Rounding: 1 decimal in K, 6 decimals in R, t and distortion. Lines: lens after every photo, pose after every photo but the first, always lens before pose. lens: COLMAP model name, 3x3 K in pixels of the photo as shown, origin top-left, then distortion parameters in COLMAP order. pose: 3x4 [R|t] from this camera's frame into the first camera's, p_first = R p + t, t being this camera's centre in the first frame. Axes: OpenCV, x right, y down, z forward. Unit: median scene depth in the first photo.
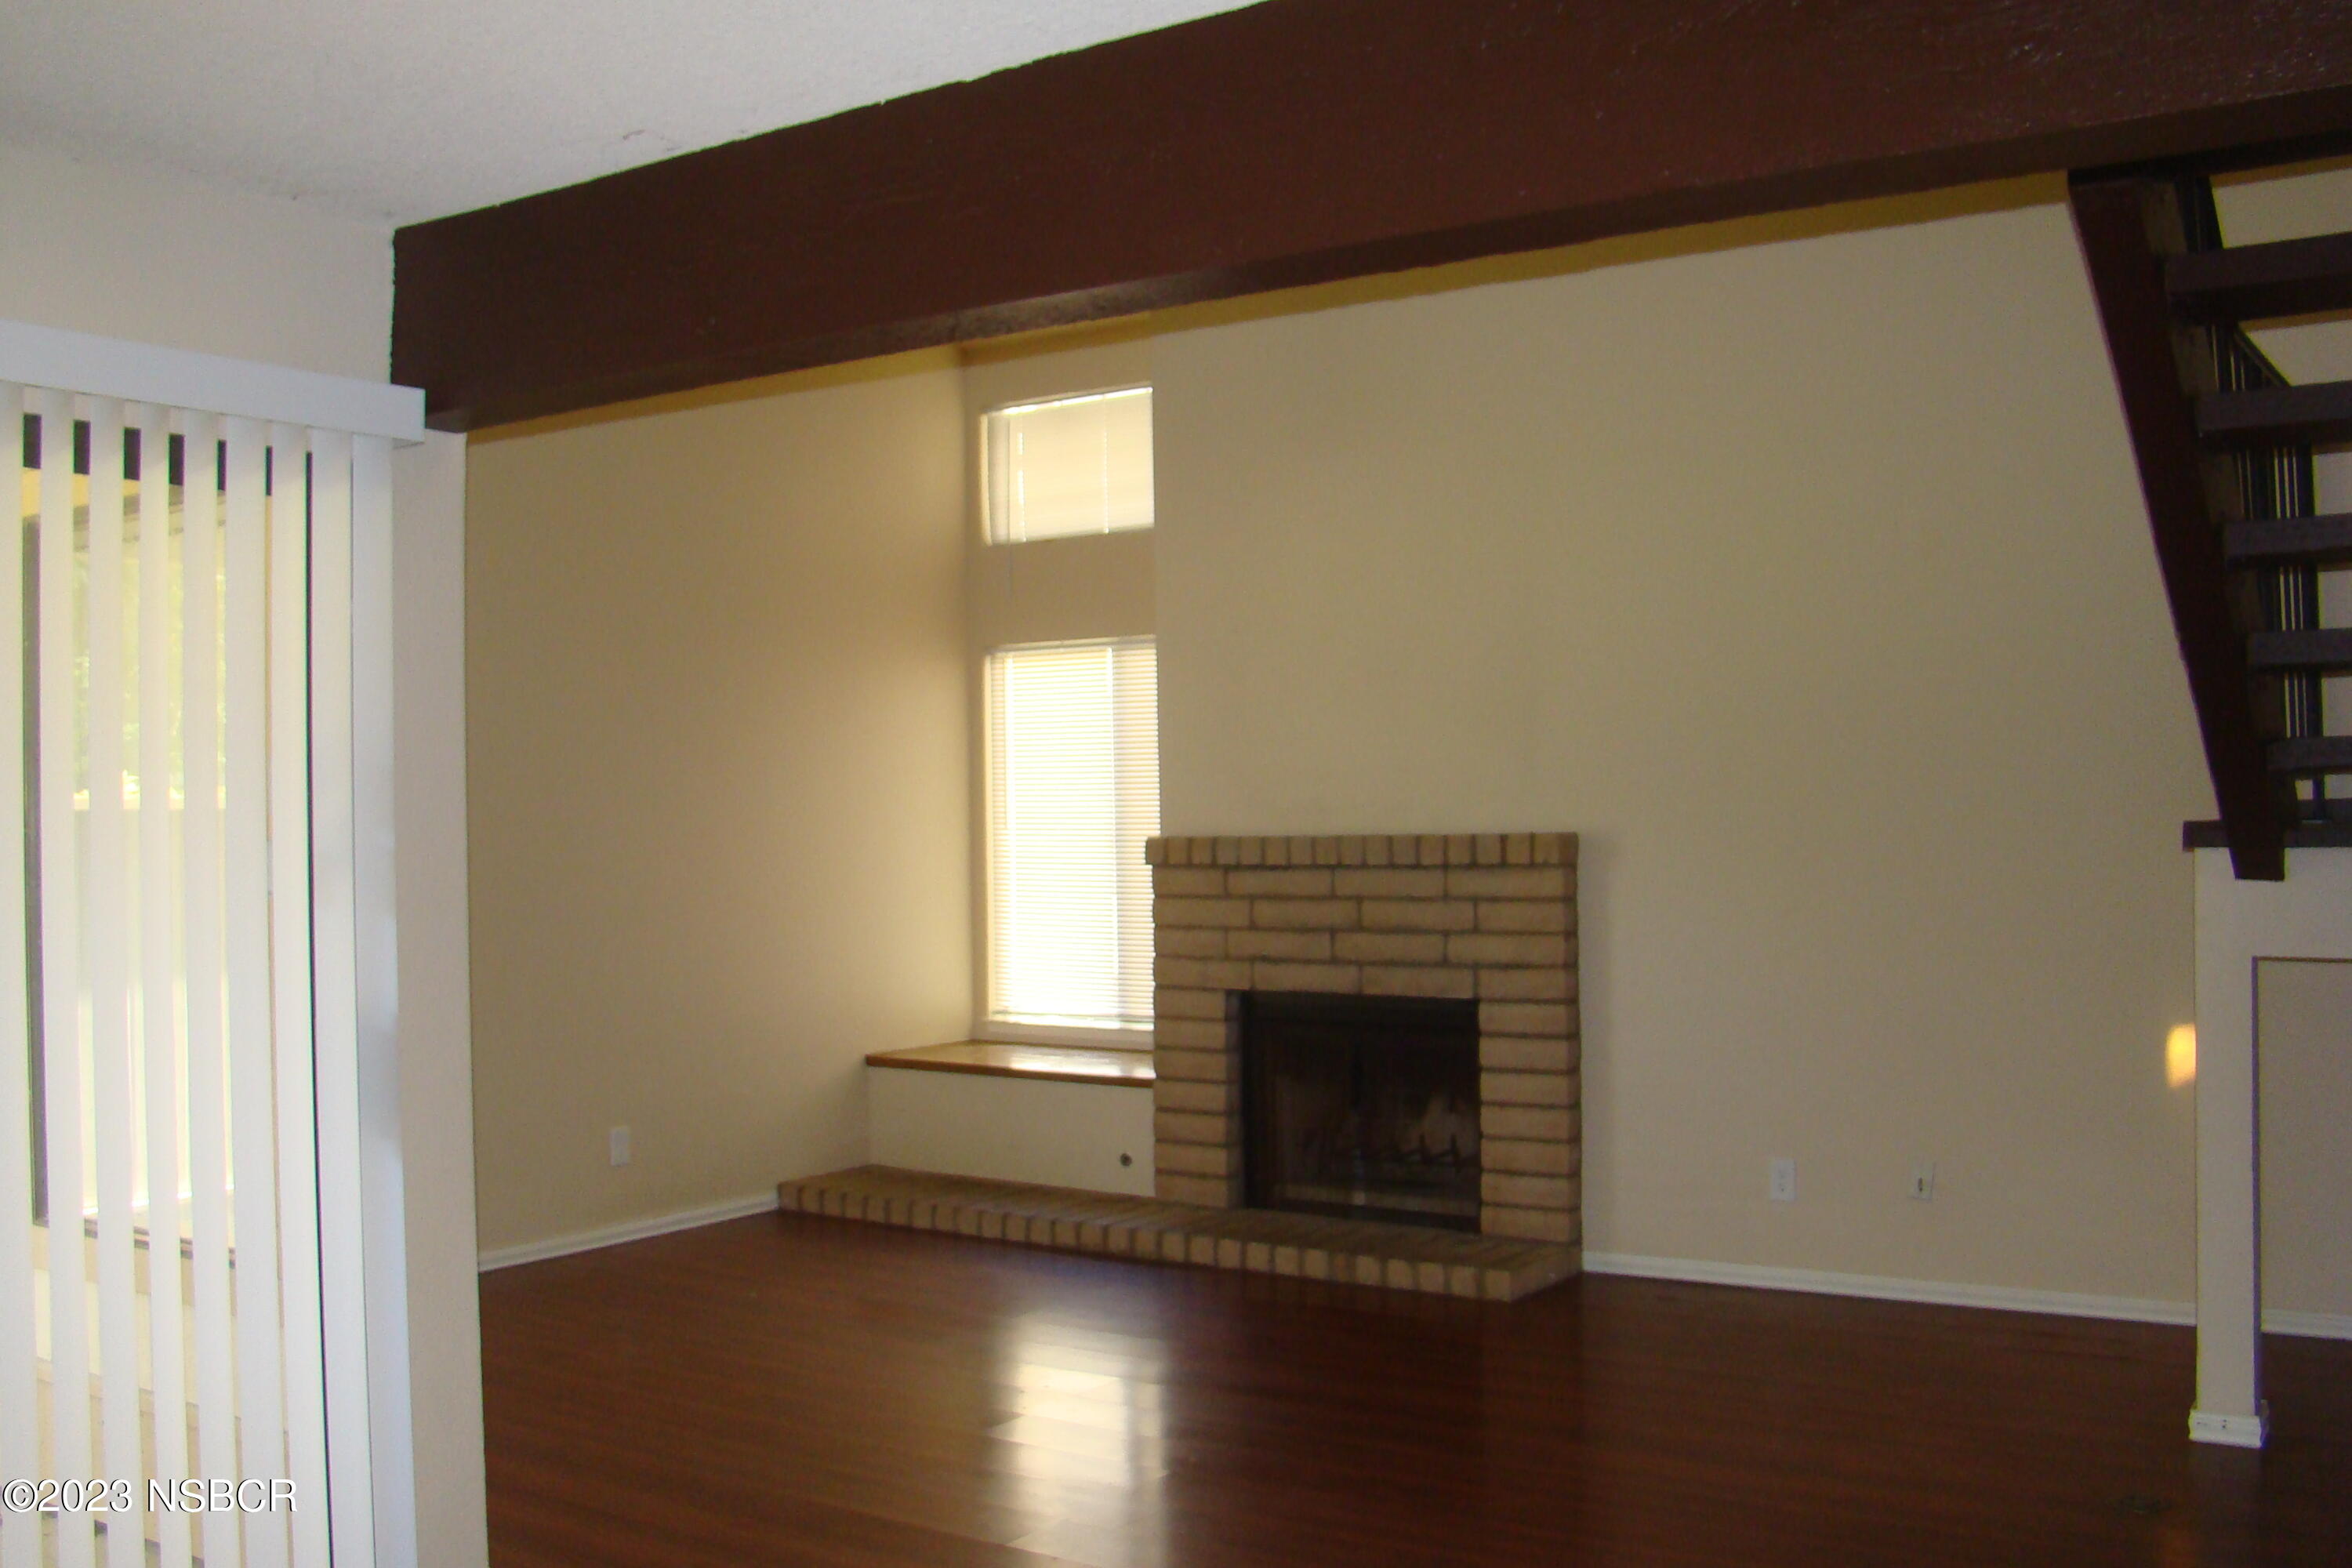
lens RADIAL K [[2236.9, 0, 1132.0], [0, 2236.9, 788.0], [0, 0, 1]] dist [-0.173550, 0.125788]
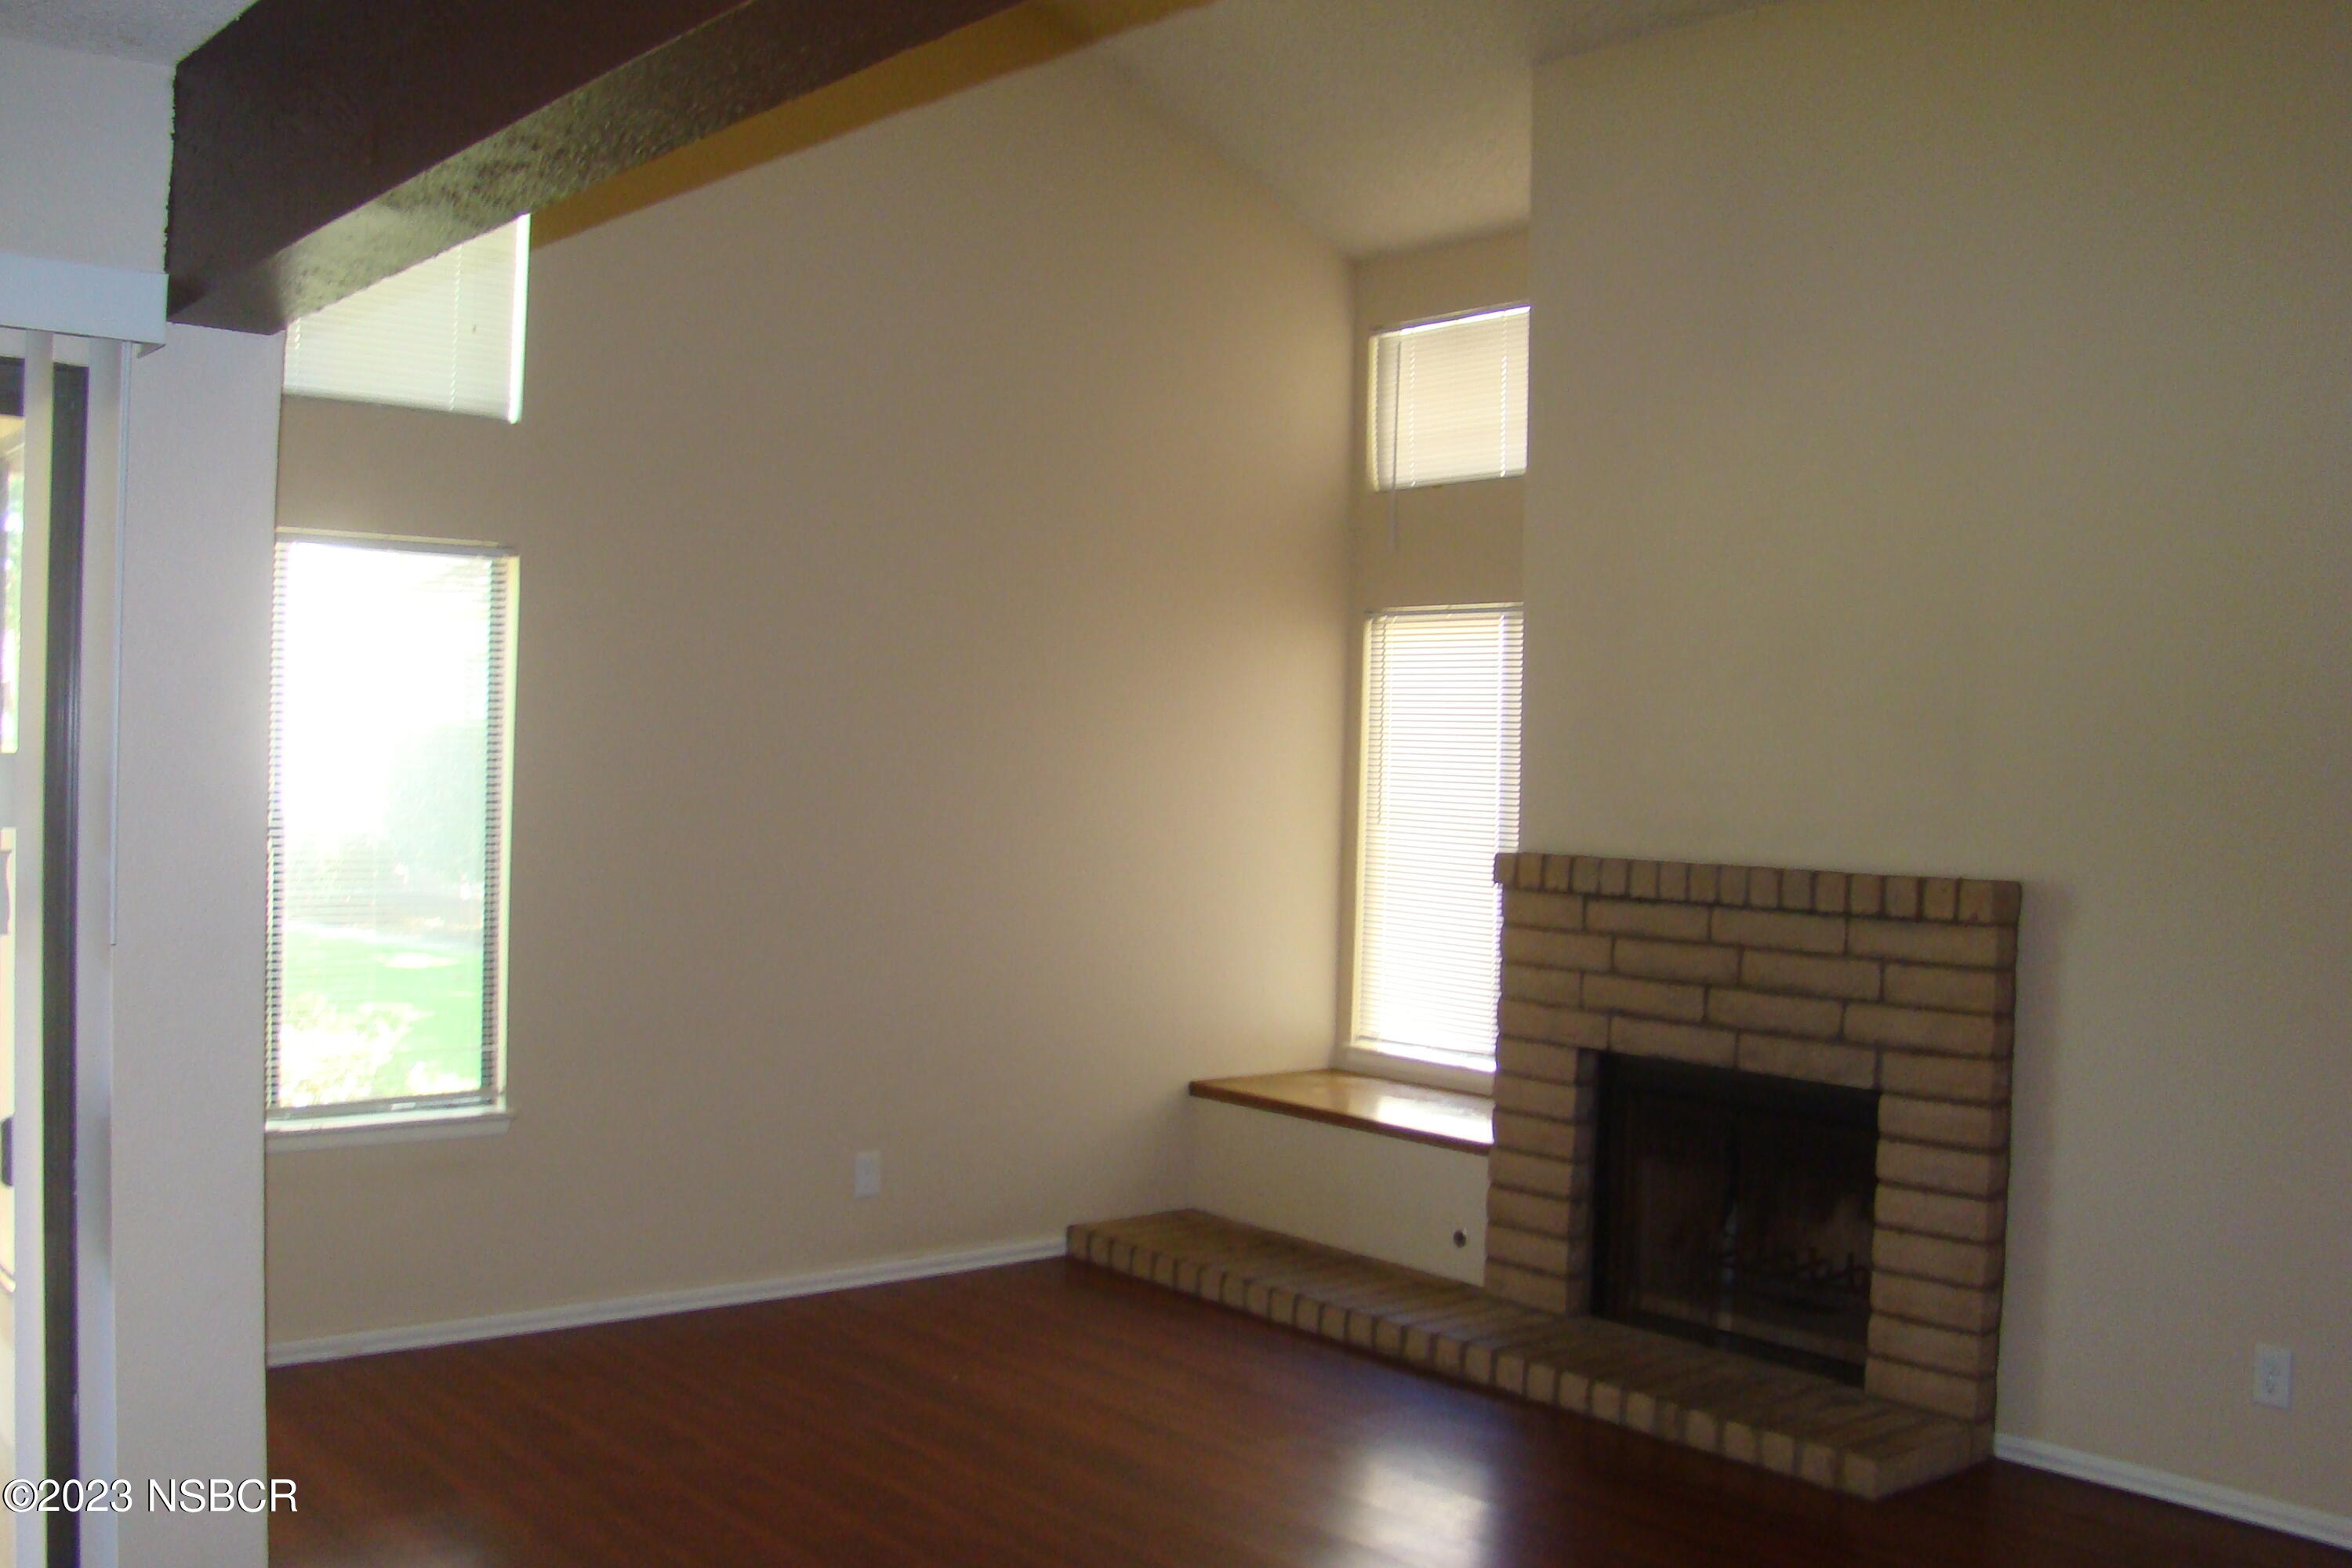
lens RADIAL K [[2236.9, 0, 1132.0], [0, 2236.9, 788.0], [0, 0, 1]] dist [-0.173550, 0.125788]
pose [[0.959277, 0.044753, -0.278899, 0.109577], [-0.038163, 0.998850, 0.029016, -0.020354], [0.279877, -0.017191, 0.959882, 0.195593]]
